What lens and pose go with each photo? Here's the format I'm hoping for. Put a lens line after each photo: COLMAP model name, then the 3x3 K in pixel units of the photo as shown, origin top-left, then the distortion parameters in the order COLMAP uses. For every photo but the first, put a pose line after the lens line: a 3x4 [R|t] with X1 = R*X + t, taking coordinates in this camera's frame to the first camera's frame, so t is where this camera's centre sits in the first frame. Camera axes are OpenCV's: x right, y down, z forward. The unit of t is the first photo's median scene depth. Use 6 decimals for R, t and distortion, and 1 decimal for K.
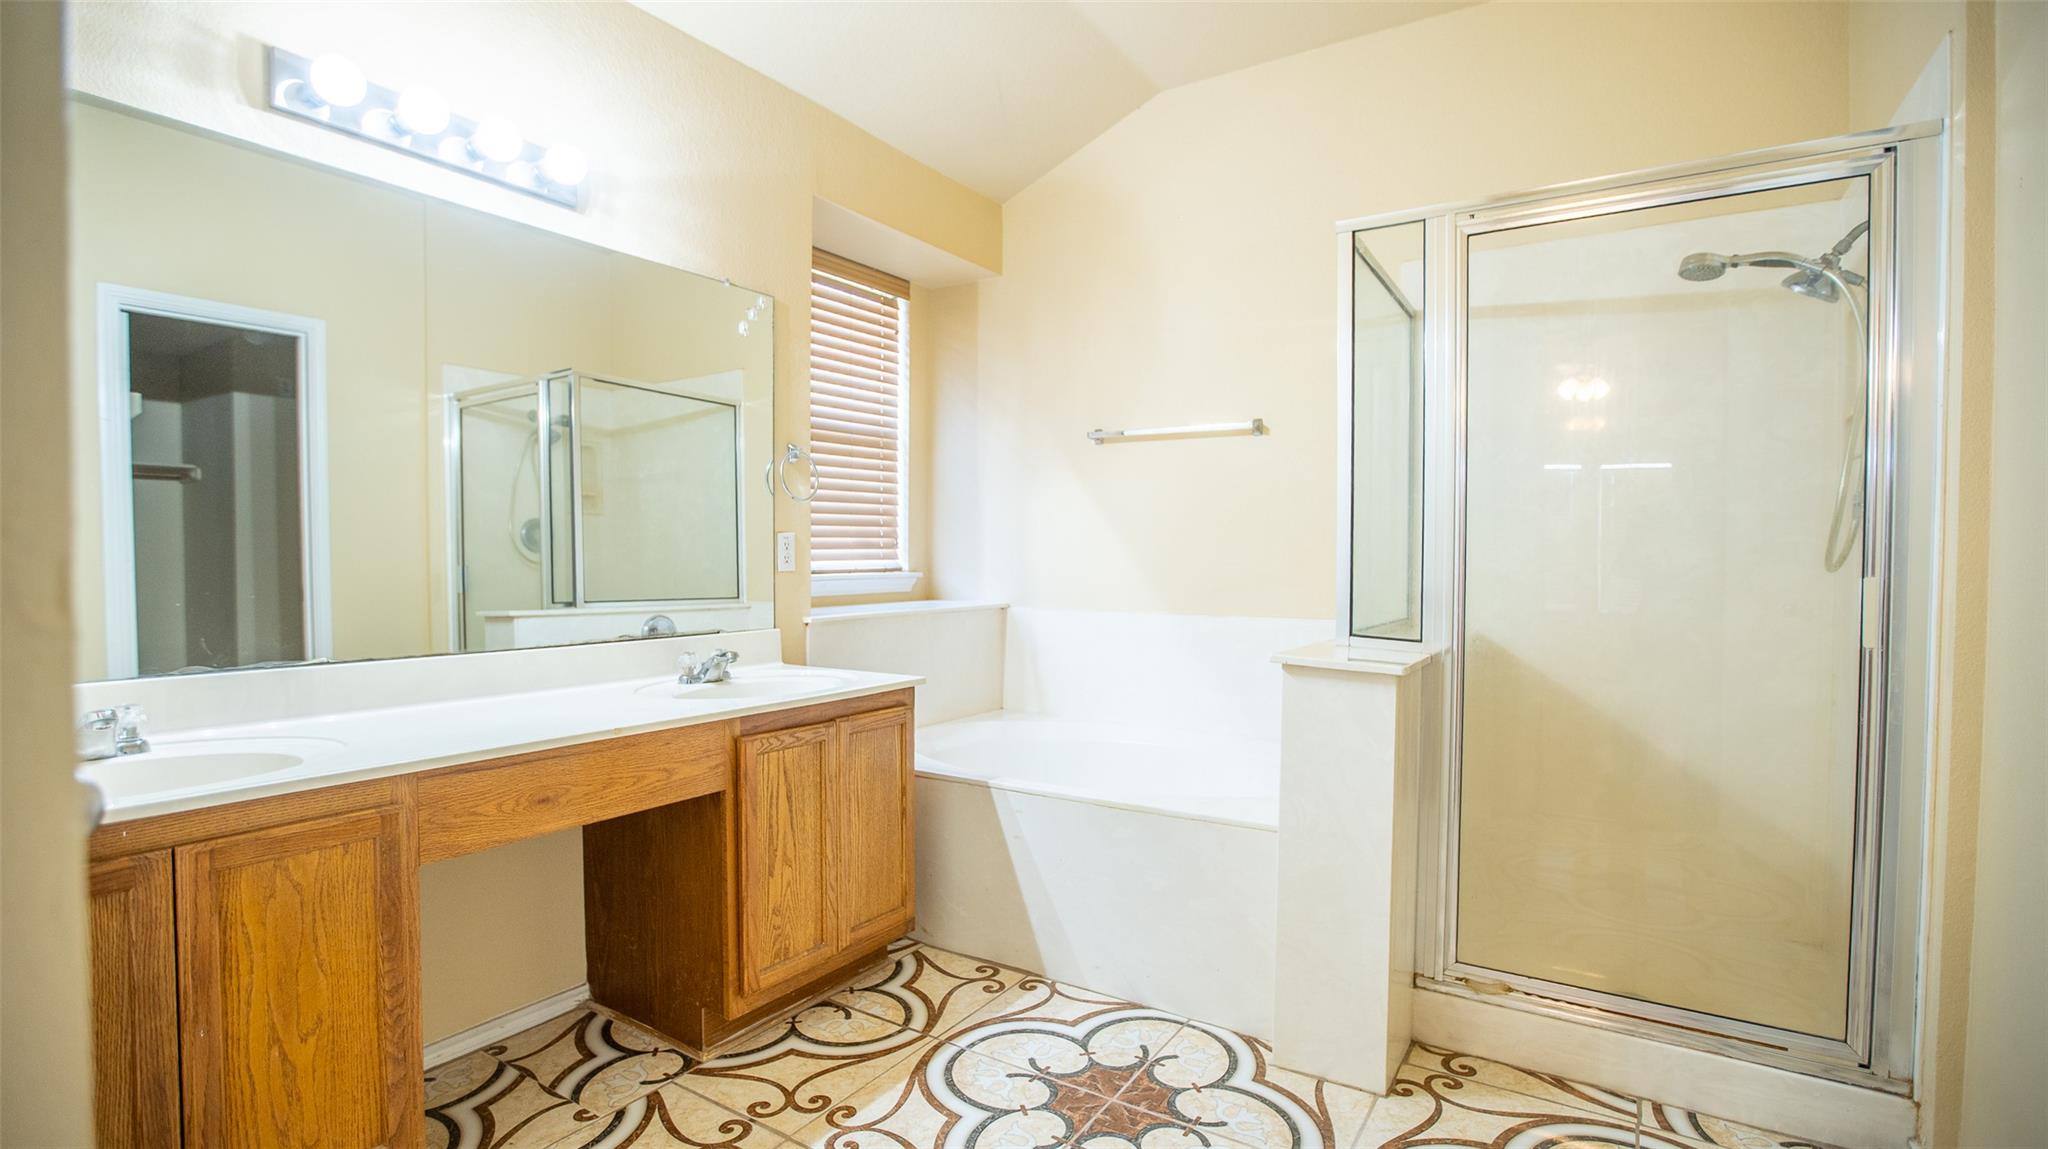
lens RADIAL K [[948.6, 0, 1038.5], [0, 948.6, 573.5], [0, 0, 1]] dist [-0.051983, 0.016472]
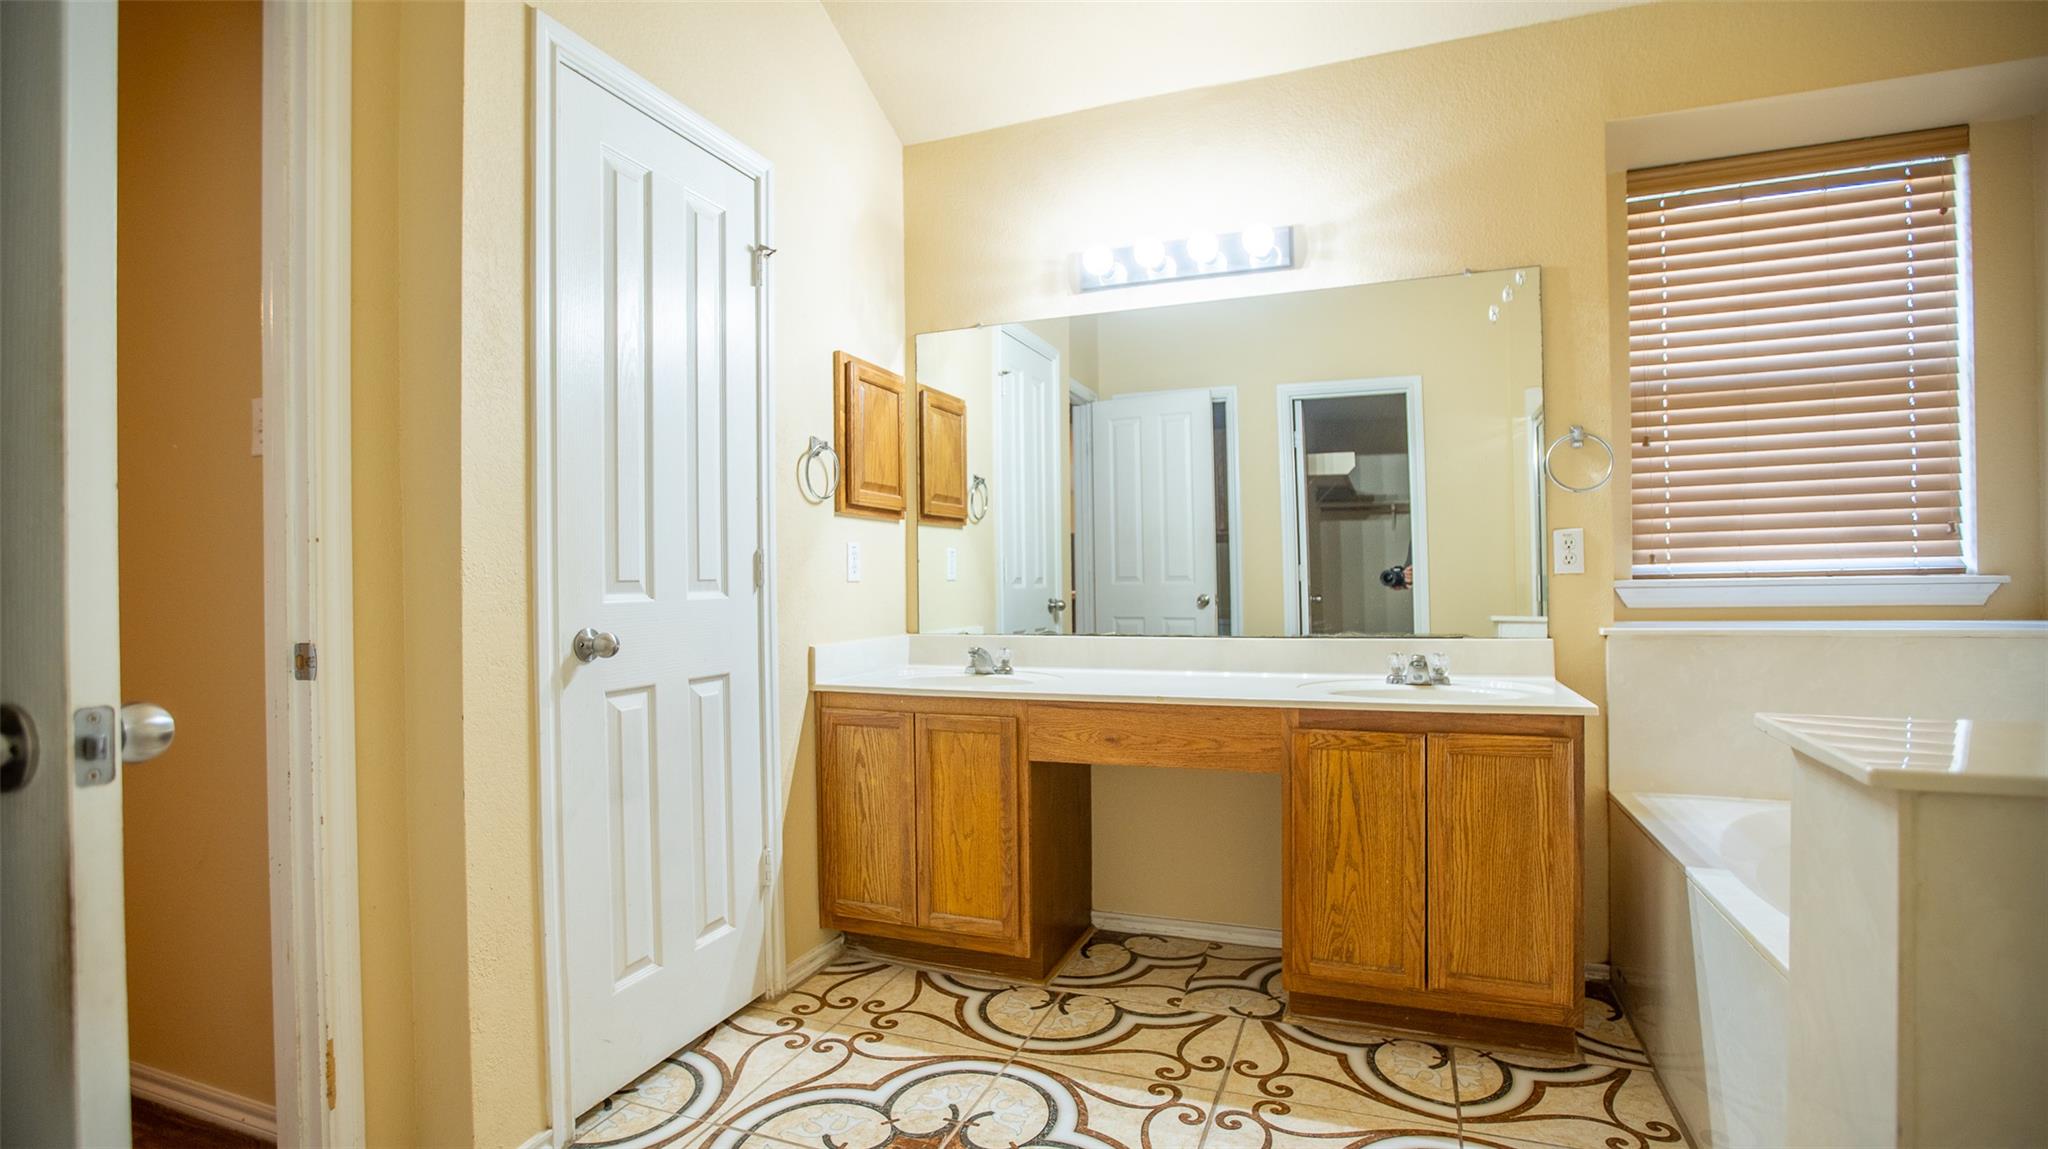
lens RADIAL K [[948.6, 0, 1028.1], [0, 948.6, 575.8], [0, 0, 1]] dist [-0.051983, 0.016472]
pose [[0.201857, -0.013743, -0.979318, 0.631302], [-0.001550, 0.999896, -0.014351, 0.016999], [0.979414, 0.004414, 0.201815, 0.462061]]
